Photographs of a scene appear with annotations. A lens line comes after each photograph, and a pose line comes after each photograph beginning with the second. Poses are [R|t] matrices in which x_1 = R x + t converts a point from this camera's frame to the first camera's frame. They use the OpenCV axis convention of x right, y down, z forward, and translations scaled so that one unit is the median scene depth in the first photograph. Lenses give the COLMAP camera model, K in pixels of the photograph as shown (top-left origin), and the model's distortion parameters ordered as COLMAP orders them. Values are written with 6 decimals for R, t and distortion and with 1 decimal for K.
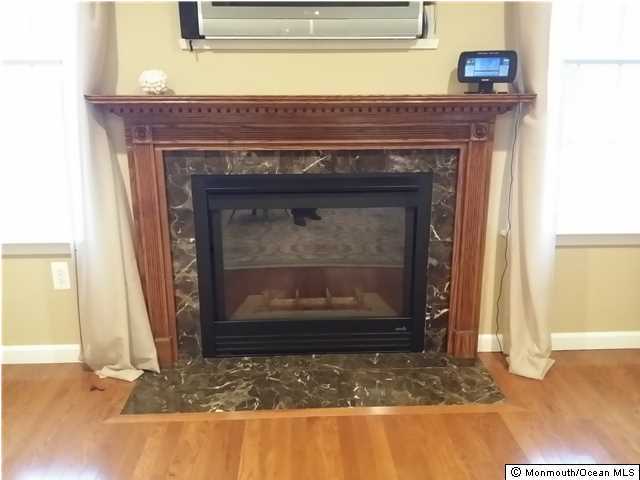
lens RADIAL K [[576.8, 0, 314.4], [0, 576.8, 242.2], [0, 0, 1]] dist [0.081928, -0.128824]
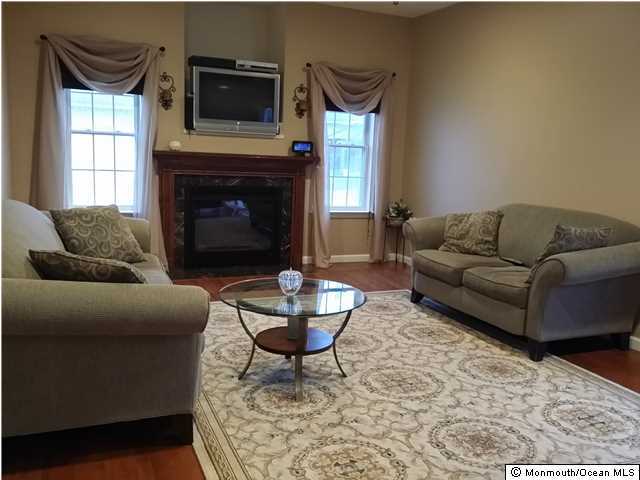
lens RADIAL K [[576.8, 0, 323.8], [0, 576.8, 243.5], [0, 0, 1]] dist [0.081928, -0.128824]
pose [[0.934116, -0.011958, 0.356770, -0.528569], [0.049238, 0.994202, -0.095597, 0.373577], [-0.353558, 0.106865, 0.929288, -1.361408]]
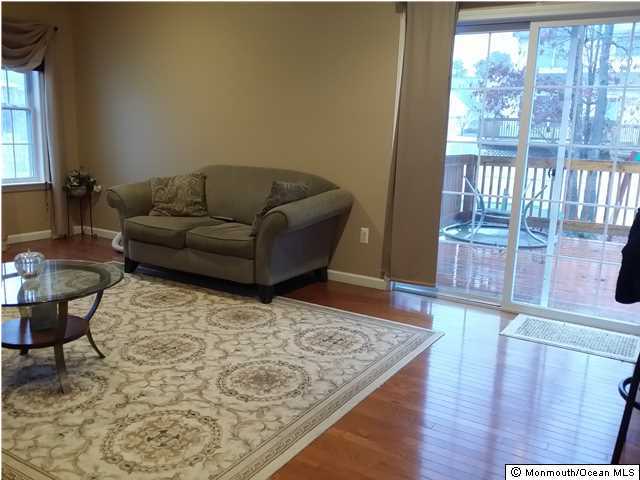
lens RADIAL K [[576.8, 0, 321.2], [0, 576.8, 234.8], [0, 0, 1]] dist [0.081928, -0.128824]
pose [[0.556838, -0.125134, 0.821141, -0.744210], [0.186711, 0.982144, 0.023055, 0.353380], [-0.809364, 0.140478, 0.570259, -1.239974]]
